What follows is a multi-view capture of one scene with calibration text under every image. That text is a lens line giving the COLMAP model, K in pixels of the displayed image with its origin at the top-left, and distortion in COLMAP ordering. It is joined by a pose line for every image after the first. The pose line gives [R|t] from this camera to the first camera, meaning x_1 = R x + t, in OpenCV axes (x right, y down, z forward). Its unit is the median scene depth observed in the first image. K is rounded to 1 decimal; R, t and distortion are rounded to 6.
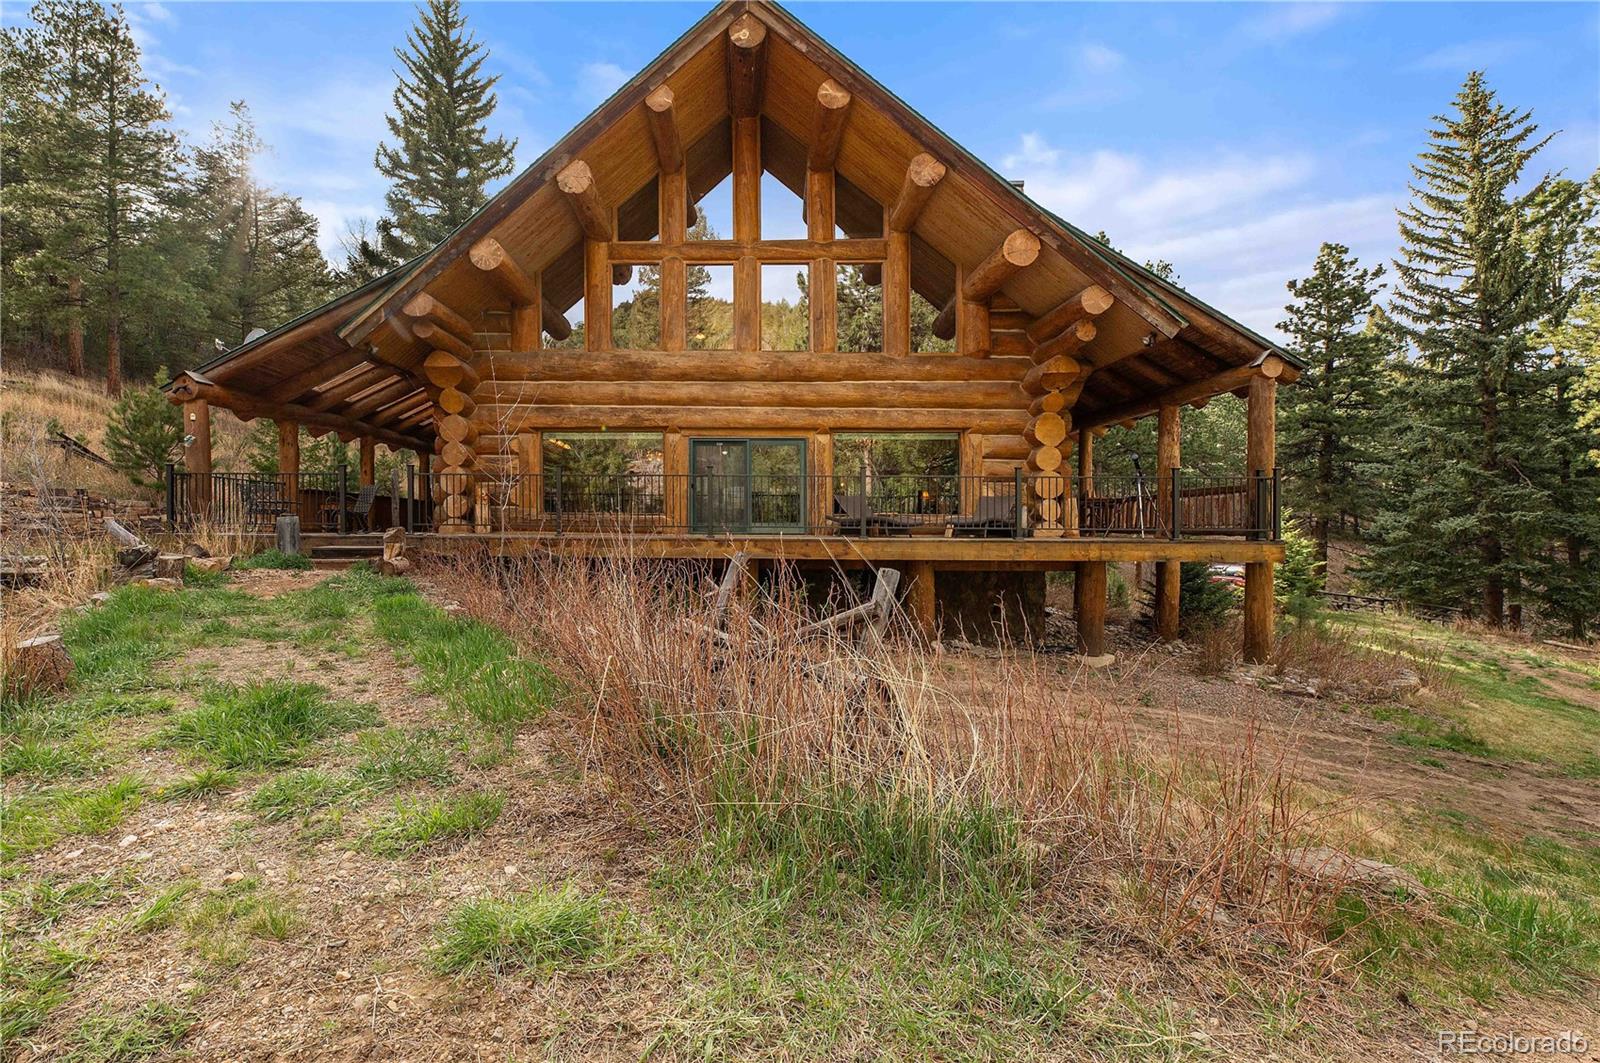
lens RADIAL K [[645.6, 0, 772.3], [0, 645.6, 558.0], [0, 0, 1]] dist [-0.002127, -0.001171]
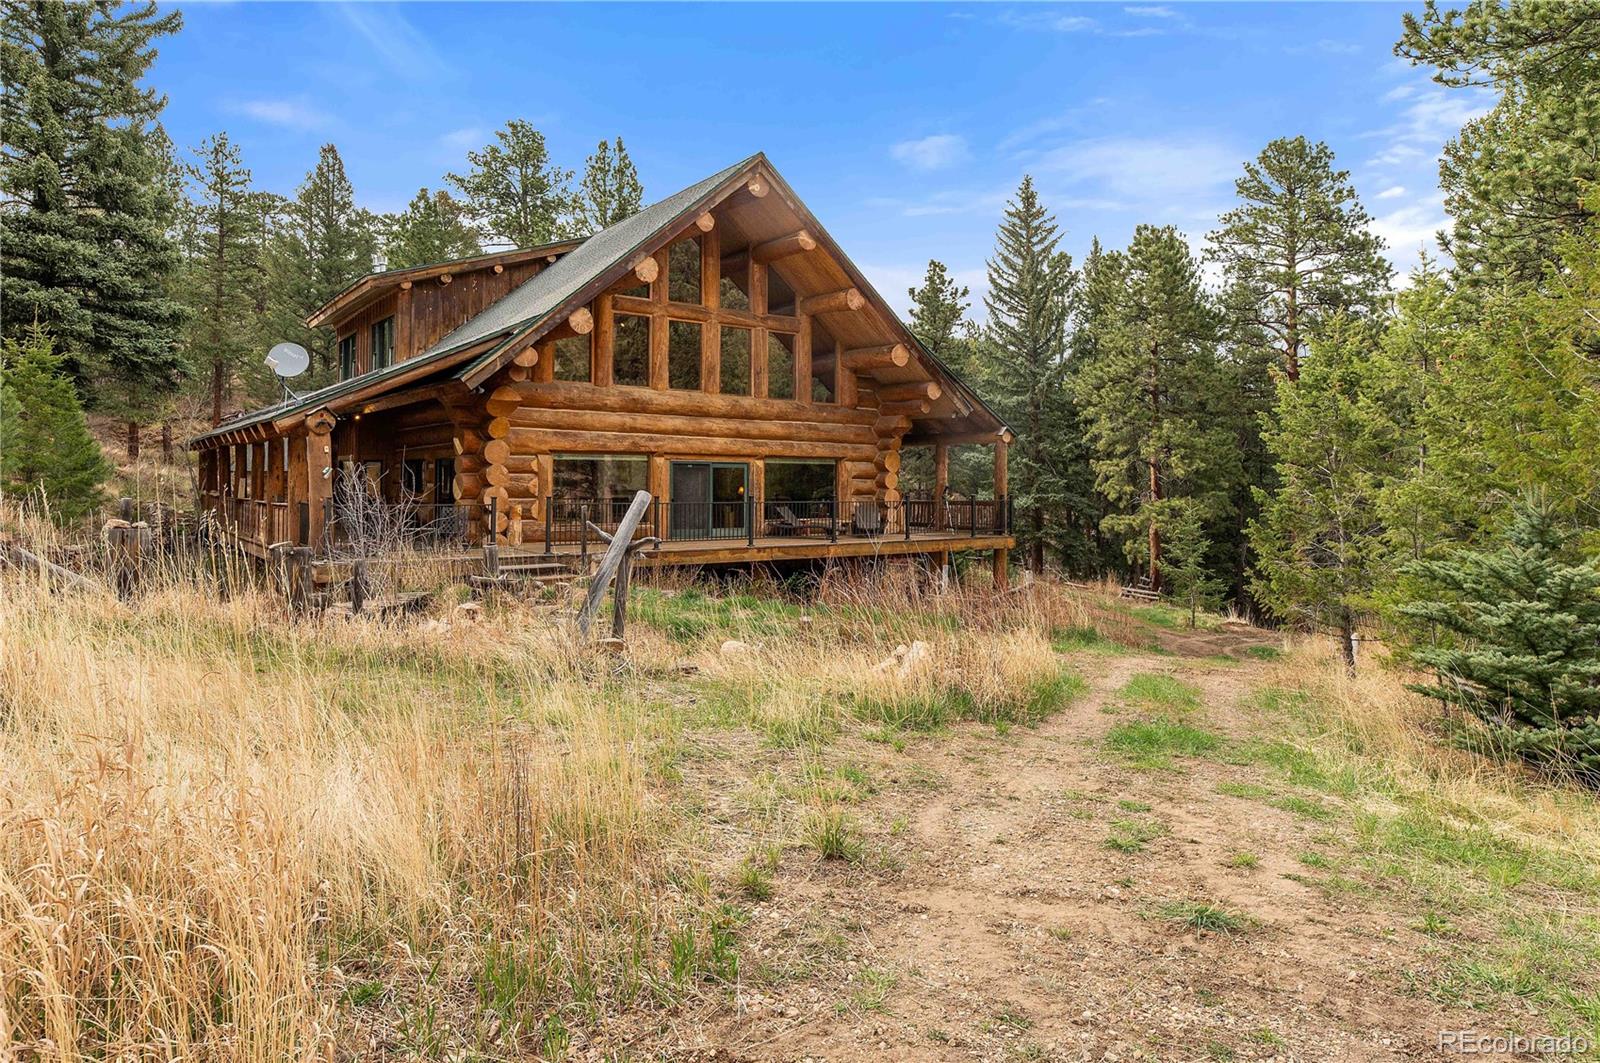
lens RADIAL K [[1011.3, 0, 799.8], [0, 1011.3, 522.5], [0, 0, 1]] dist [0.002062, 0.000175]
pose [[0.774570, -0.027055, 0.631909, -1.167021], [0.020887, 0.999634, 0.017196, -0.097918], [-0.632143, -0.000121, 0.774851, -0.649798]]
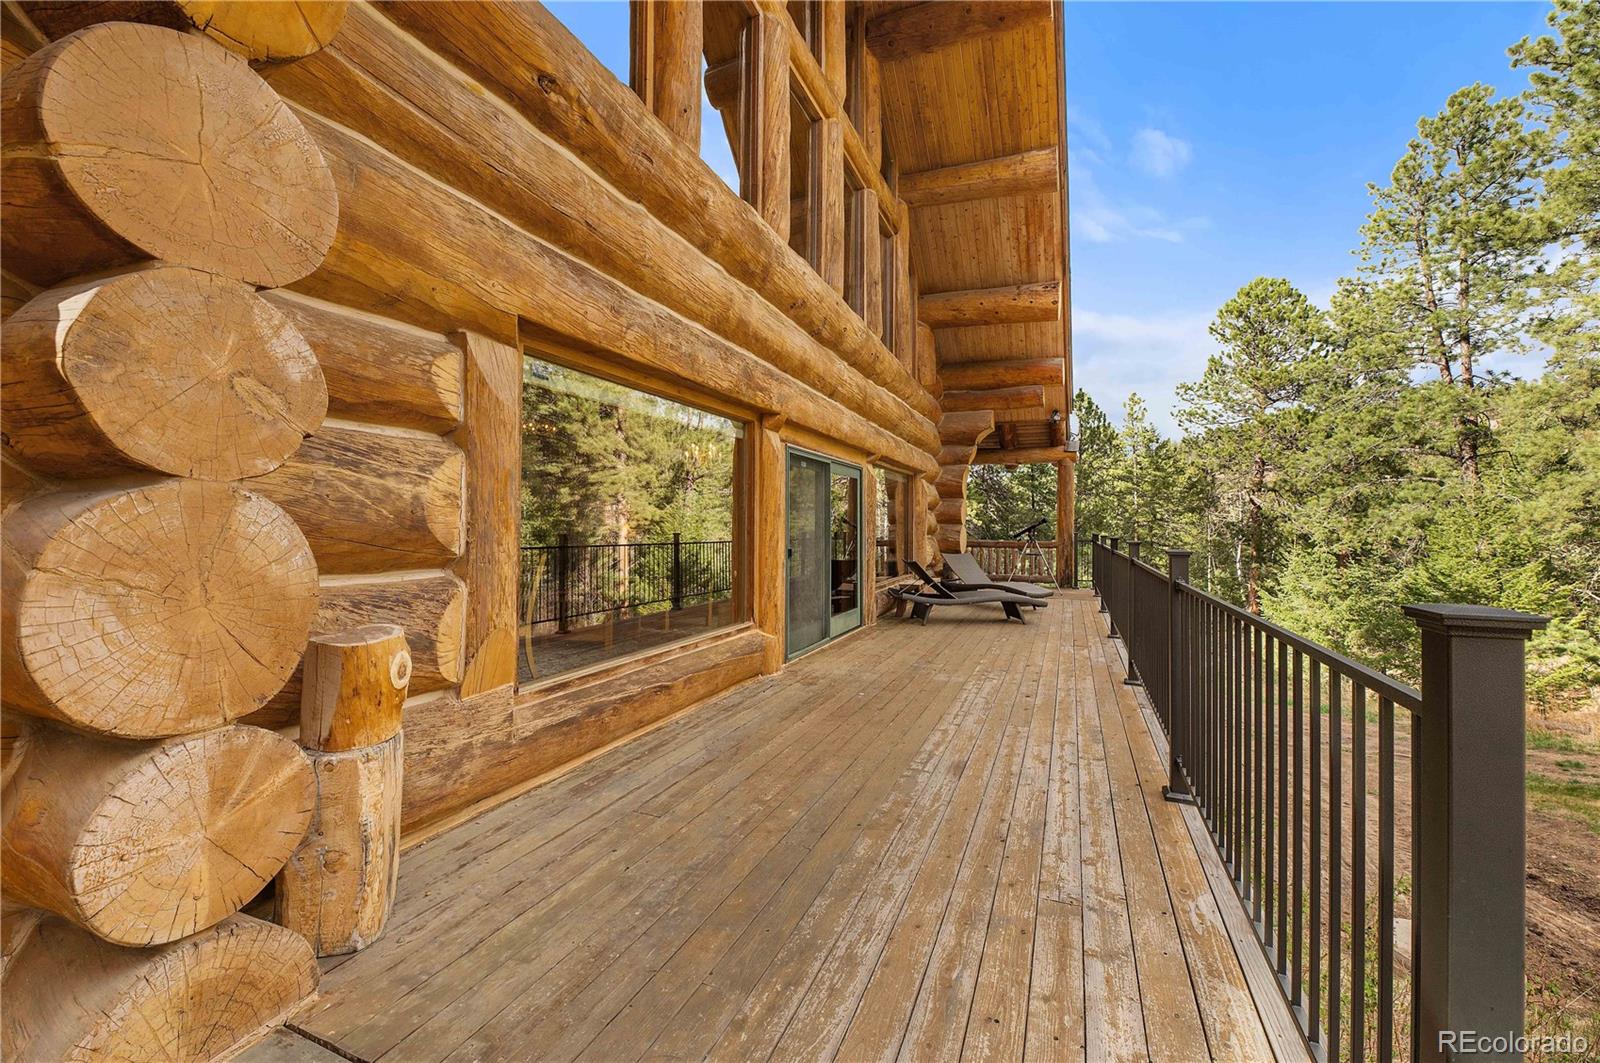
lens RADIAL K [[645.6, 0, 805.8], [0, 645.6, 528.2], [0, 0, 1]] dist [-0.002127, -0.001171]
pose [[0.345239, -0.009019, 0.938471, -0.555938], [0.021530, 0.999767, 0.001688, -0.130091], [-0.938268, 0.019623, 0.345353, 0.842658]]
